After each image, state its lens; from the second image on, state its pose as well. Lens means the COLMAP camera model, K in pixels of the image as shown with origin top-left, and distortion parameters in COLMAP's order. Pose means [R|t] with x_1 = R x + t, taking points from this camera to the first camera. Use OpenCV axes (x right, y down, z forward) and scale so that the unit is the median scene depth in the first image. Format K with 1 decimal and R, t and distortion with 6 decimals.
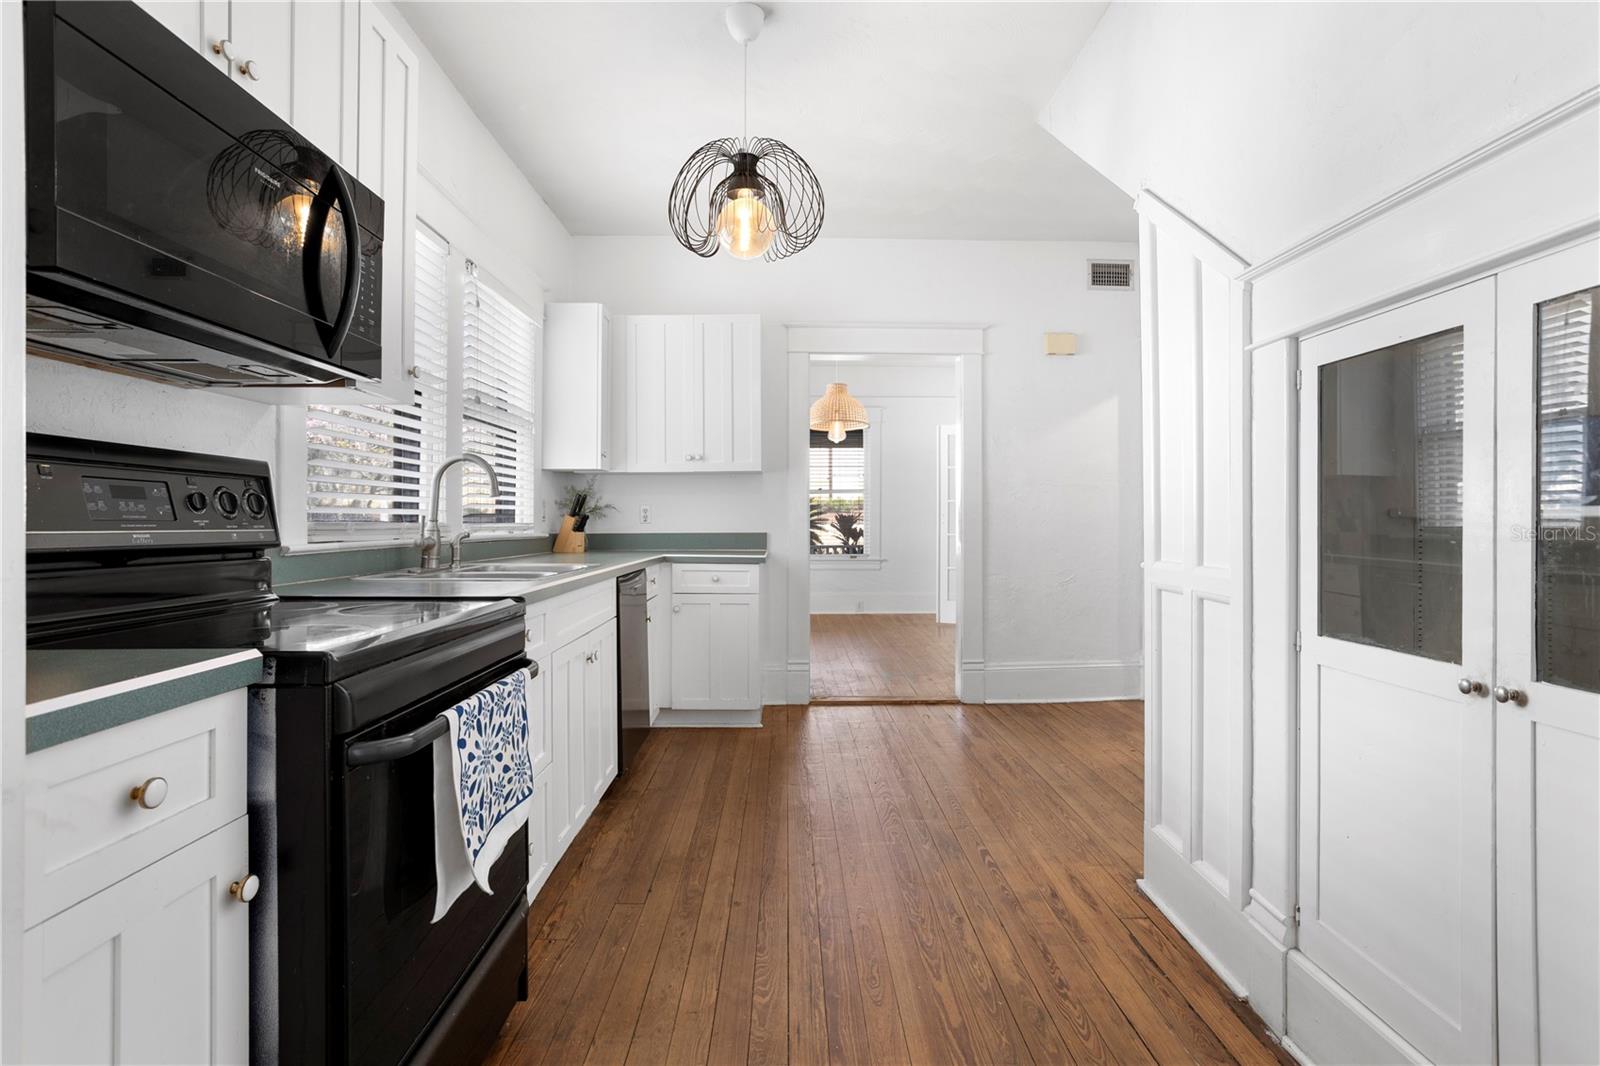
lens RADIAL K [[794.0, 0, 797.6], [0, 794.0, 518.6], [0, 0, 1]] dist [-0.041037, 0.032720]
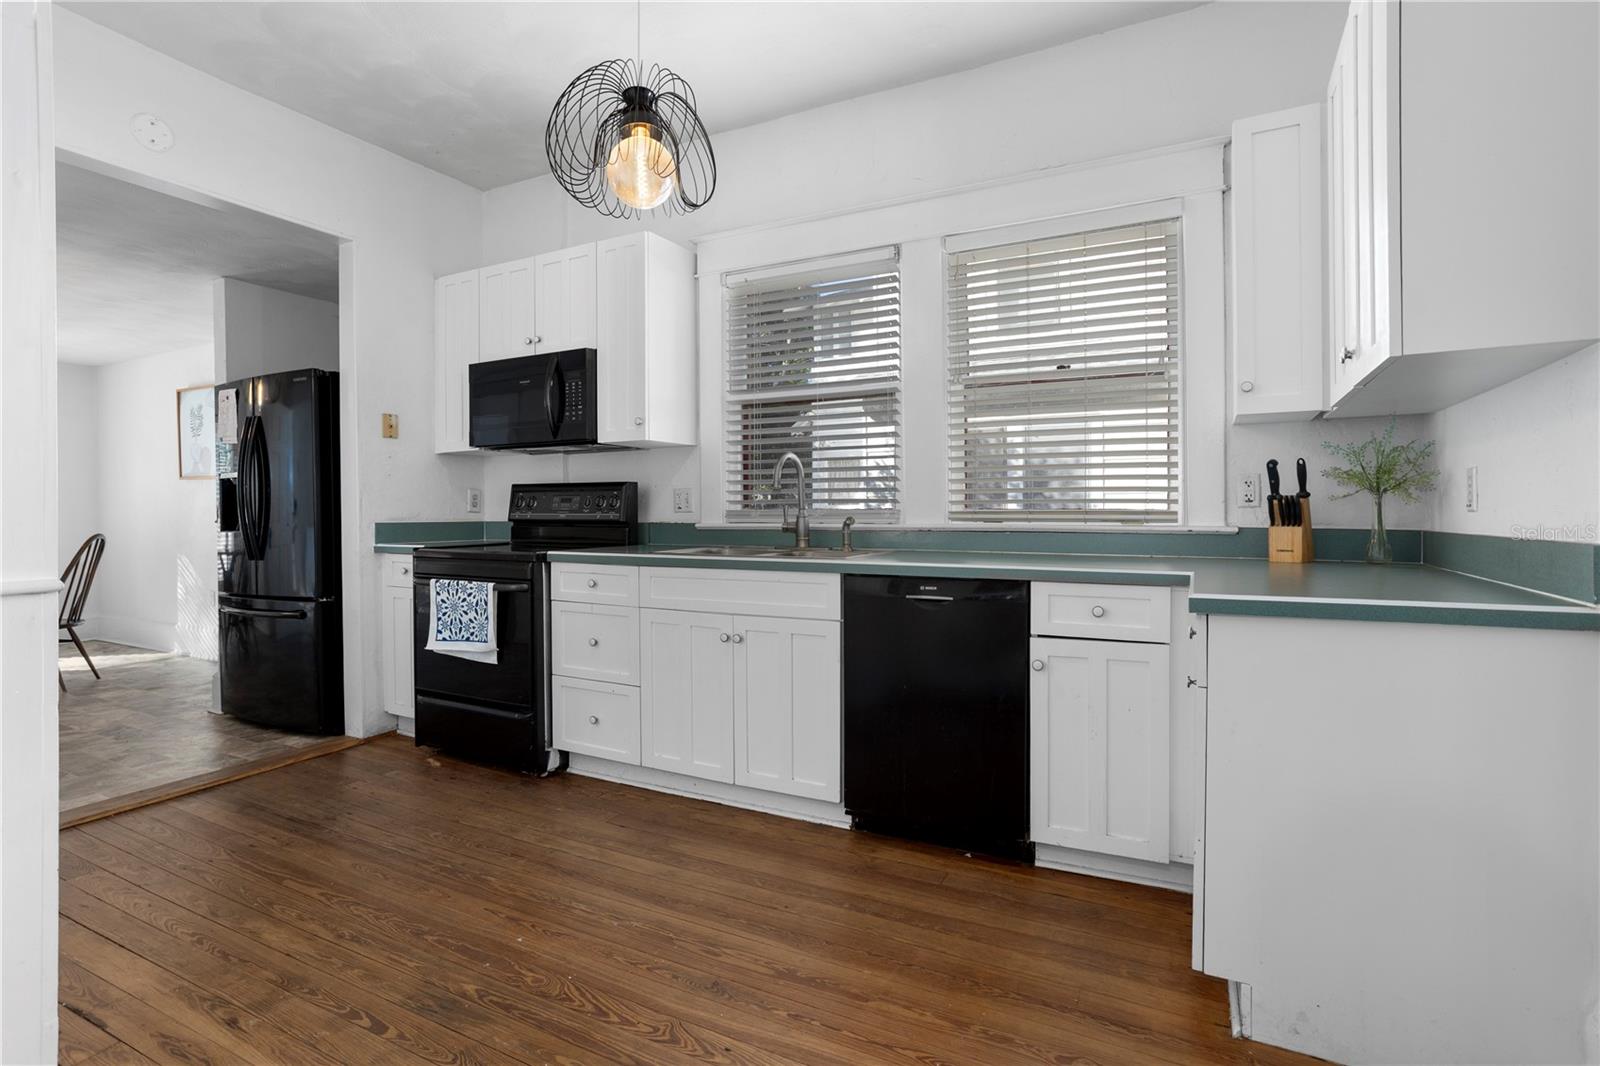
lens RADIAL K [[774.5, 0, 805.9], [0, 774.5, 524.5], [0, 0, 1]] dist [-0.050265, 0.030021]
pose [[-0.475257, 0.019370, -0.879634, 0.645536], [0.008215, 0.999812, 0.017578, 0.007227], [0.879808, 0.001127, -0.475327, 1.700040]]
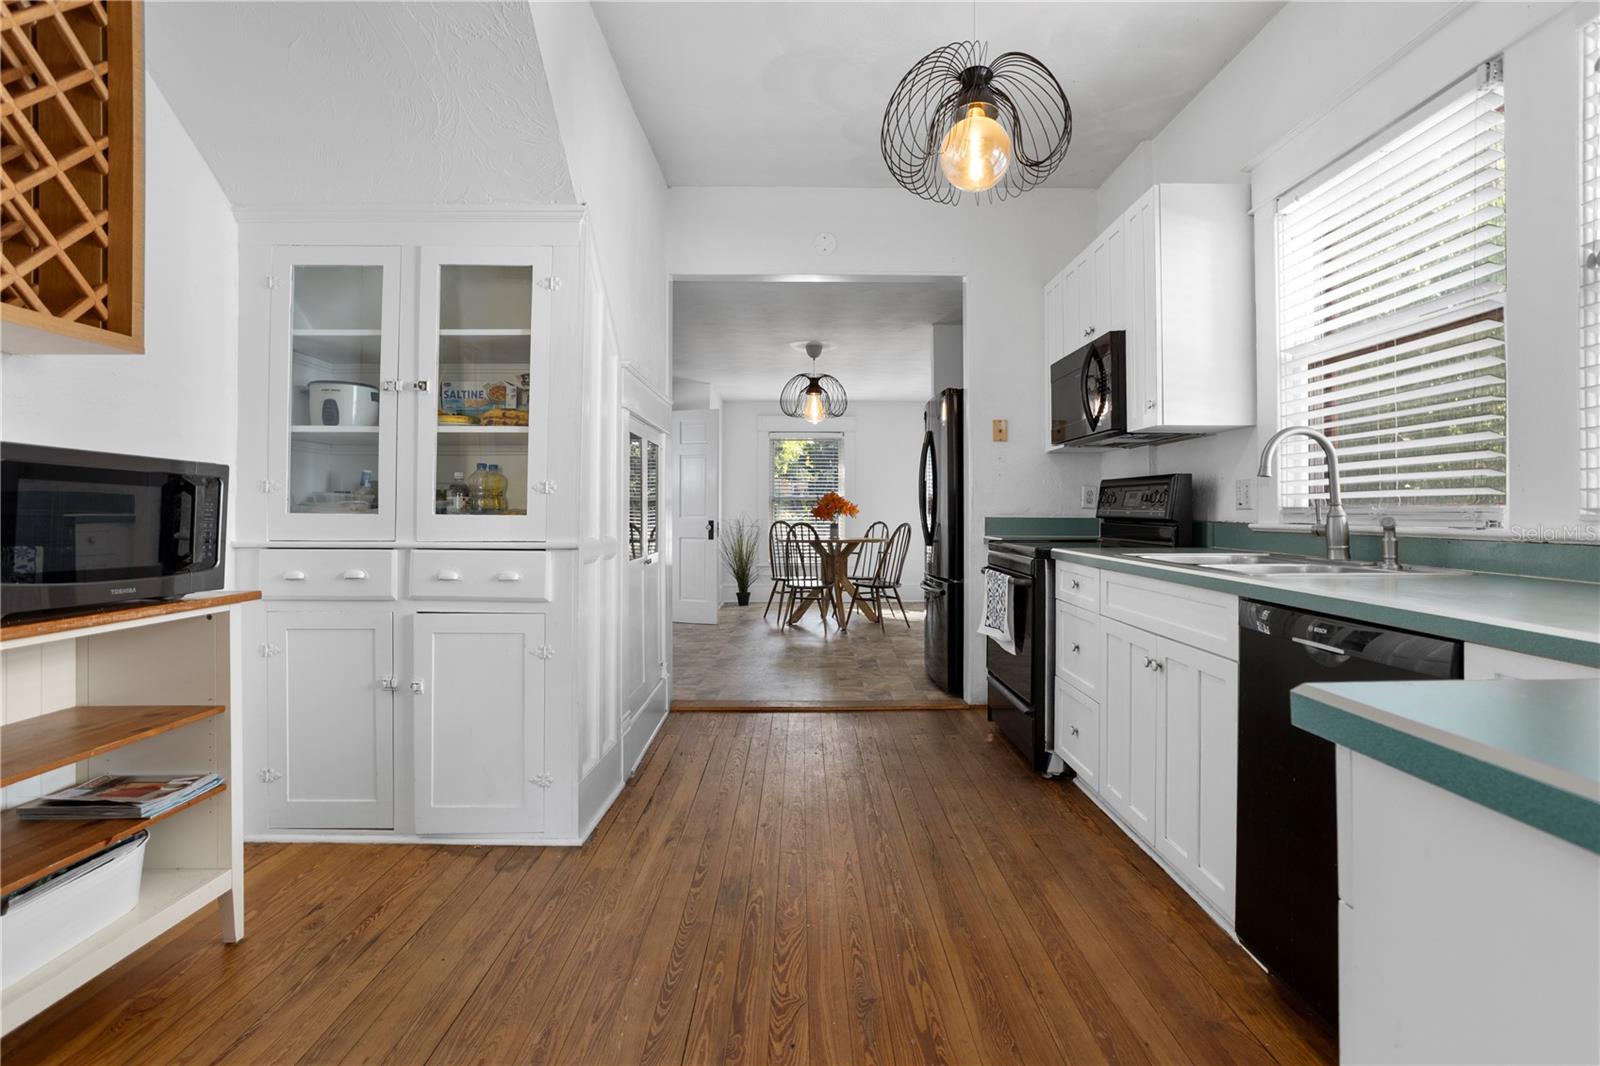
lens RADIAL K [[774.5, 0, 805.9], [0, 774.5, 524.5], [0, 0, 1]] dist [-0.050265, 0.030021]
pose [[-0.999987, -0.000268, 0.005158, 0.119408], [-0.000197, 0.999906, 0.013684, 0.015479], [-0.005161, 0.013682, -0.999893, 1.960667]]
